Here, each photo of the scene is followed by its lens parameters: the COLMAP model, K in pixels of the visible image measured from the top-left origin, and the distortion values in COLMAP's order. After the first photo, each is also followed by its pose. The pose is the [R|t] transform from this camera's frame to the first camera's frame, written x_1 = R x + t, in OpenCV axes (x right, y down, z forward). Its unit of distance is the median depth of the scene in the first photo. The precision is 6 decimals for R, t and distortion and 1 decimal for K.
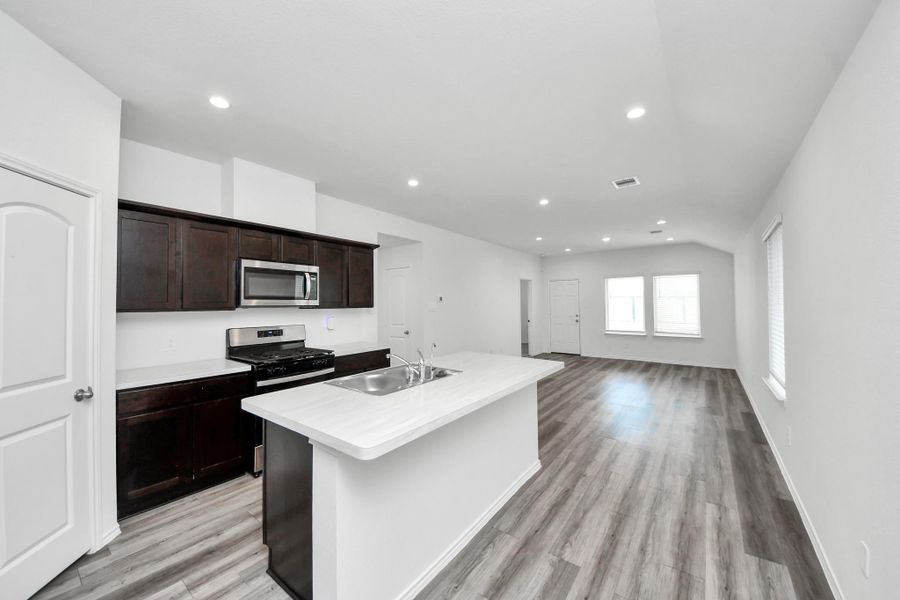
lens RADIAL K [[334.0, 0, 450.0], [0, 334.0, 300.0], [0, 0, 1]] dist [0.002653, -0.012094]
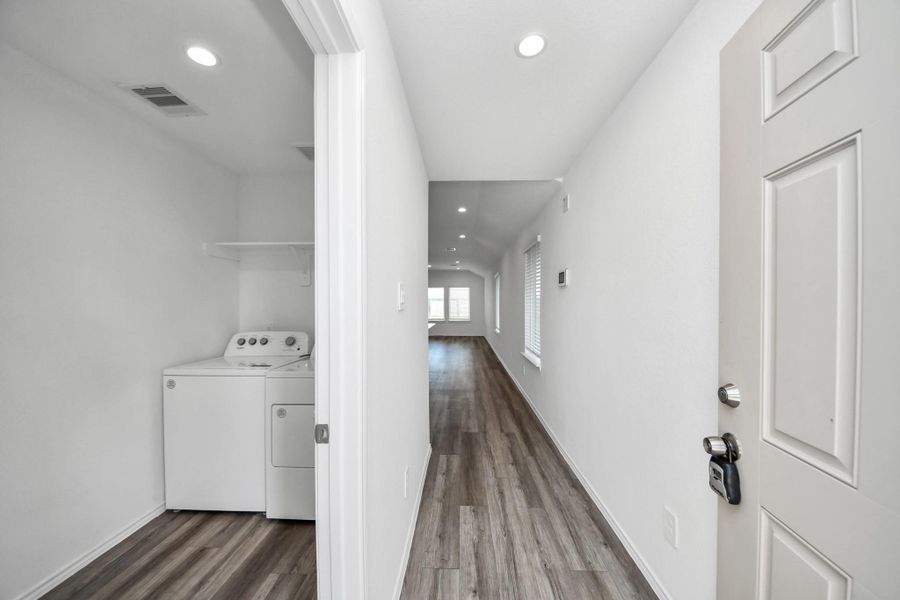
lens RADIAL K [[322.6, 0, 448.7], [0, 322.6, 306.0], [0, 0, 1]] dist [0.023521, -0.017124]
pose [[0.822923, -0.000082, 0.568153, -0.785664], [-0.004824, 0.999963, 0.007131, 0.035412], [-0.568133, -0.008609, 0.822892, -0.884782]]
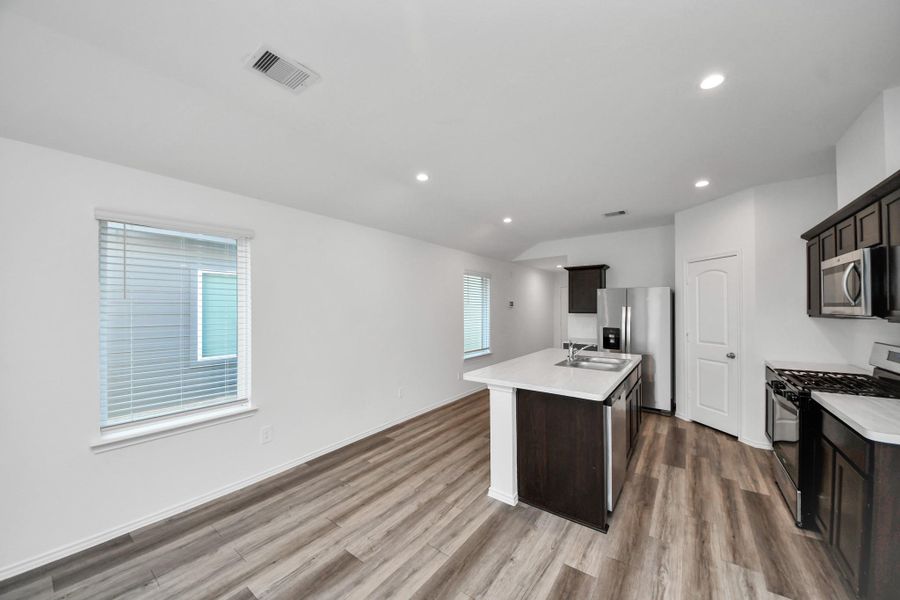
lens RADIAL K [[322.6, 0, 448.7], [0, 322.6, 306.0], [0, 0, 1]] dist [0.023521, -0.017124]
pose [[-0.999935, 0.006345, -0.009500, 0.311766], [0.006456, 0.999911, -0.011707, 0.001193], [0.009425, -0.011768, -0.999886, 1.527083]]
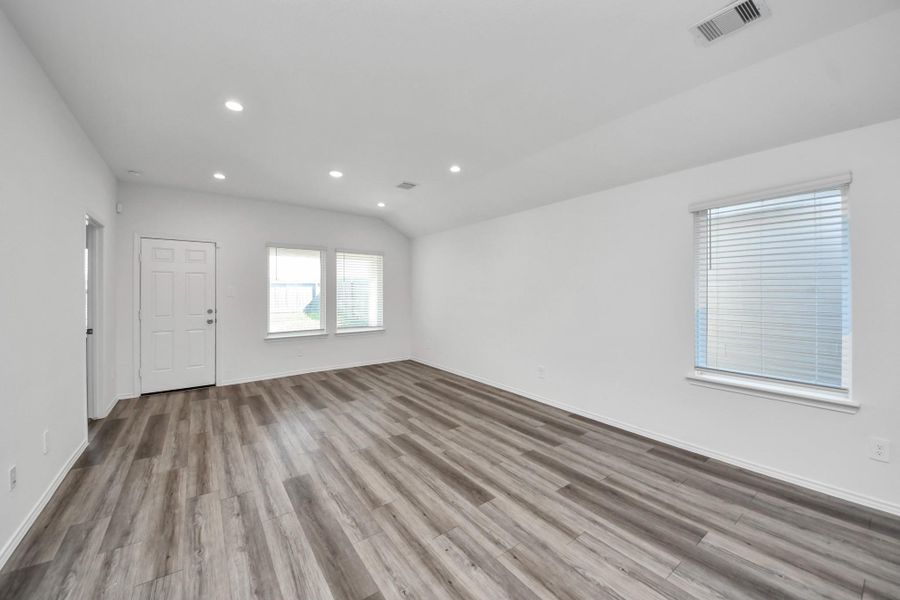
lens RADIAL K [[334.5, 0, 443.8], [0, 334.5, 292.0], [0, 0, 1]] dist [0.021371, -0.015851]
pose [[0.289172, 0.002080, 0.957275, -0.019895], [-0.009103, 0.999958, 0.000577, 0.033709], [-0.957234, -0.008881, 0.289179, 1.291009]]
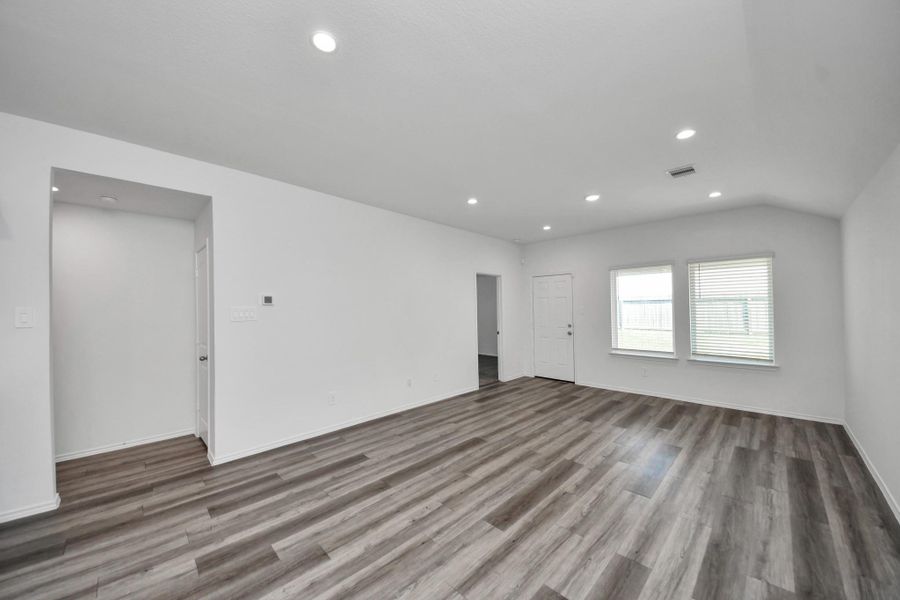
lens RADIAL K [[322.6, 0, 448.7], [0, 322.6, 306.0], [0, 0, 1]] dist [0.023521, -0.017124]
pose [[0.991062, -0.008423, -0.133134, 0.582927], [0.008164, 0.999964, -0.002494, 0.014866], [0.133150, 0.001385, 0.991095, 0.796848]]
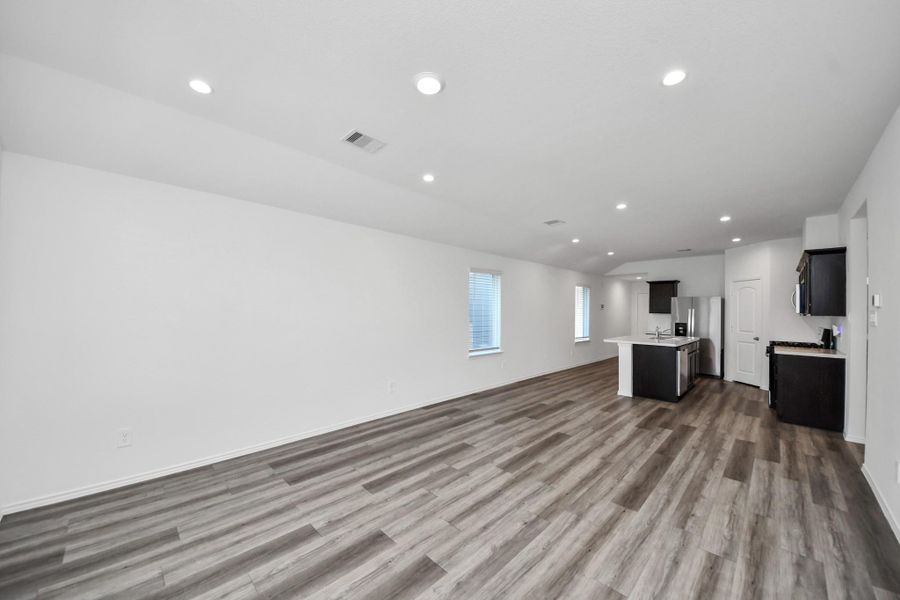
lens RADIAL K [[327.8, 0, 445.9], [0, 327.8, 306.3], [0, 0, 1]] dist [0.016163, -0.011591]
pose [[-0.989682, -0.011681, 0.142807, 0.815610], [-0.013317, 0.999856, -0.010505, 0.015488], [-0.142663, -0.012299, -0.989695, 2.496295]]
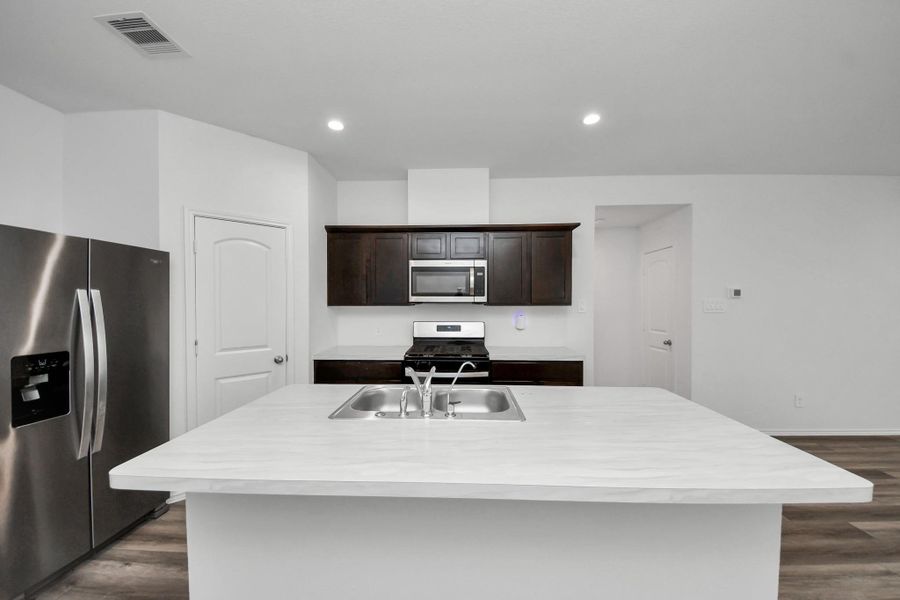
lens RADIAL K [[327.8, 0, 445.9], [0, 327.8, 306.3], [0, 0, 1]] dist [0.016163, -0.011591]
pose [[0.562431, 0.015905, -0.826691, 0.295563], [0.003084, 0.999768, 0.021333, 0.008219], [0.826838, -0.014548, 0.562251, 0.400096]]
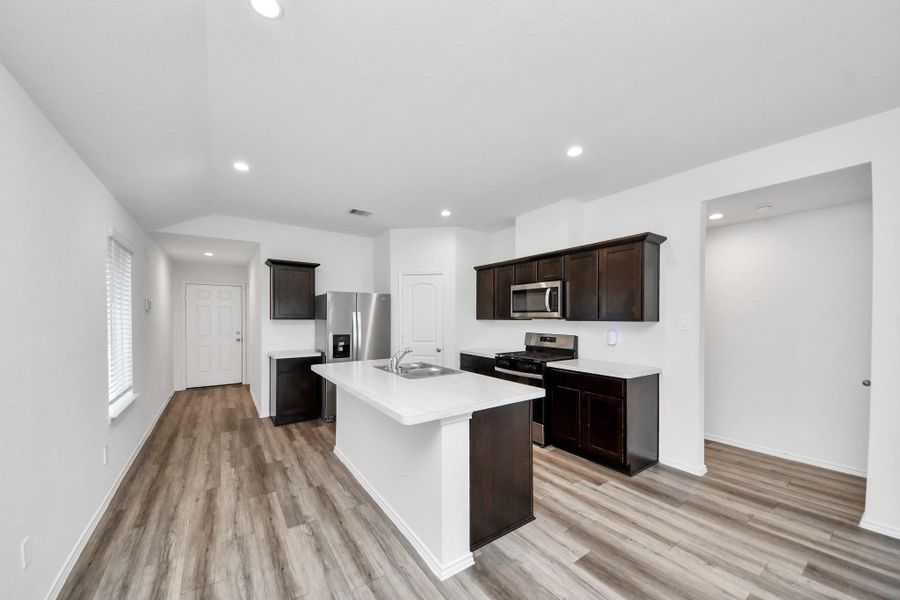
lens RADIAL K [[322.6, 0, 448.7], [0, 322.6, 306.0], [0, 0, 1]] dist [0.023521, -0.017124]
pose [[-0.305435, -0.024394, -0.951900, 0.695074], [0.005150, 0.999615, -0.027270, 0.006088], [0.952199, -0.013231, -0.305192, 0.979733]]
